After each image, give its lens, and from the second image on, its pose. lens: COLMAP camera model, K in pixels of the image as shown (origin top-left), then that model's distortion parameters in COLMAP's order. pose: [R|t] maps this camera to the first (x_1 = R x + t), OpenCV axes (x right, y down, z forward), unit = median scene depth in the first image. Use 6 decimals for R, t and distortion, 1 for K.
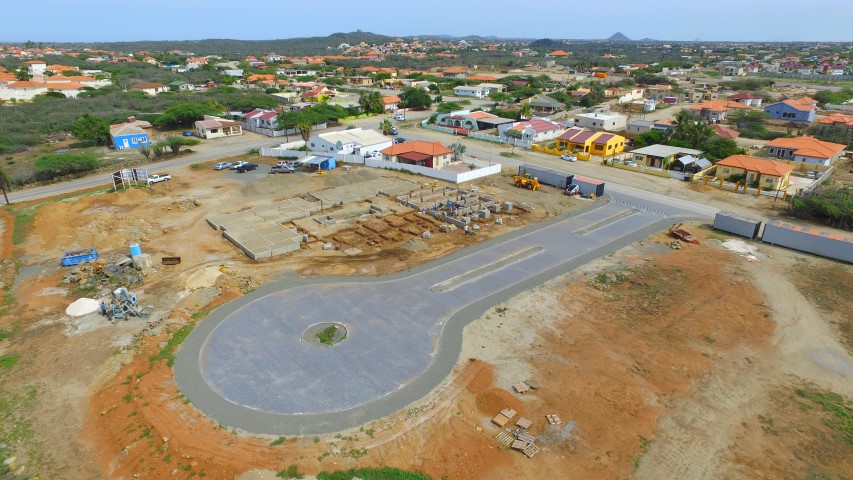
lens RADIAL K [[497.4, 0, 429.9], [0, 497.4, 241.2], [0, 0, 1]] dist [-0.012224, 0.015273]
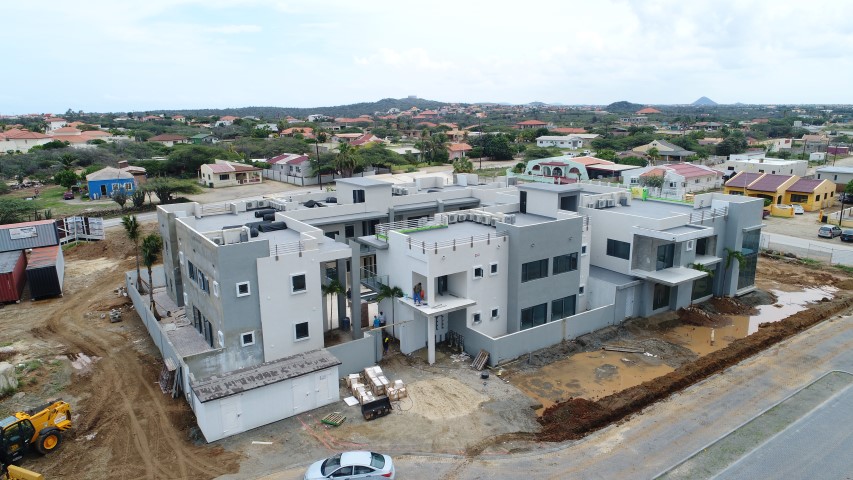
lens RADIAL K [[570.3, 0, 424.2], [0, 570.3, 243.6], [0, 0, 1]] dist [-0.008007, 0.002249]
pose [[0.994365, 0.011068, -0.105430, -0.053645], [-0.027099, 0.988030, -0.151863, -0.007156], [0.102487, 0.153865, 0.982762, 0.224780]]
